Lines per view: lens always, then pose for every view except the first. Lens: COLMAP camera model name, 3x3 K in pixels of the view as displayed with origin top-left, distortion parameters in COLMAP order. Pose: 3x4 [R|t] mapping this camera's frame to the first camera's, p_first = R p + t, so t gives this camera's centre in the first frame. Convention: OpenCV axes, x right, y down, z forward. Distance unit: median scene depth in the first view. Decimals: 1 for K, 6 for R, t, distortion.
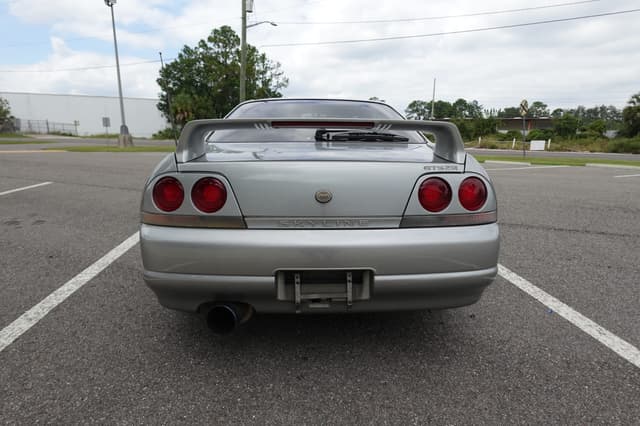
lens RADIAL K [[360.8, 0, 319.3], [0, 360.8, 214.6], [0, 0, 1]] dist [-0.000404, 0.000793]
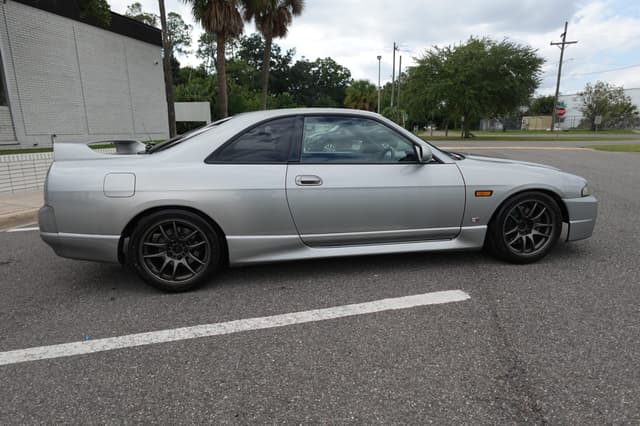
lens RADIAL K [[360.8, 0, 320.6], [0, 360.8, 213.7], [0, 0, 1]] dist [-0.000404, 0.000793]
pose [[0.124561, 0.211510, -0.969406, 0.064153], [-0.201936, 0.961971, 0.183940, -0.014039], [0.971446, 0.172846, 0.162536, 0.056626]]
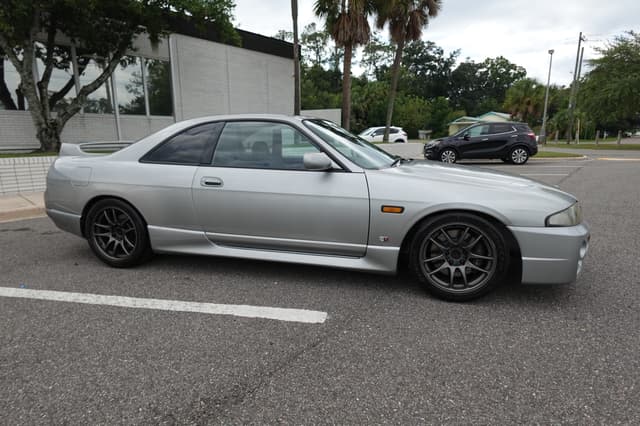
lens RADIAL K [[360.8, 0, 320.8], [0, 360.8, 212.6], [0, 0, 1]] dist [-0.000404, 0.000793]
pose [[-0.298891, 0.186008, -0.935983, 0.060438], [-0.204269, 0.945615, 0.253152, -0.021341], [0.932168, 0.266857, -0.244641, 0.091164]]
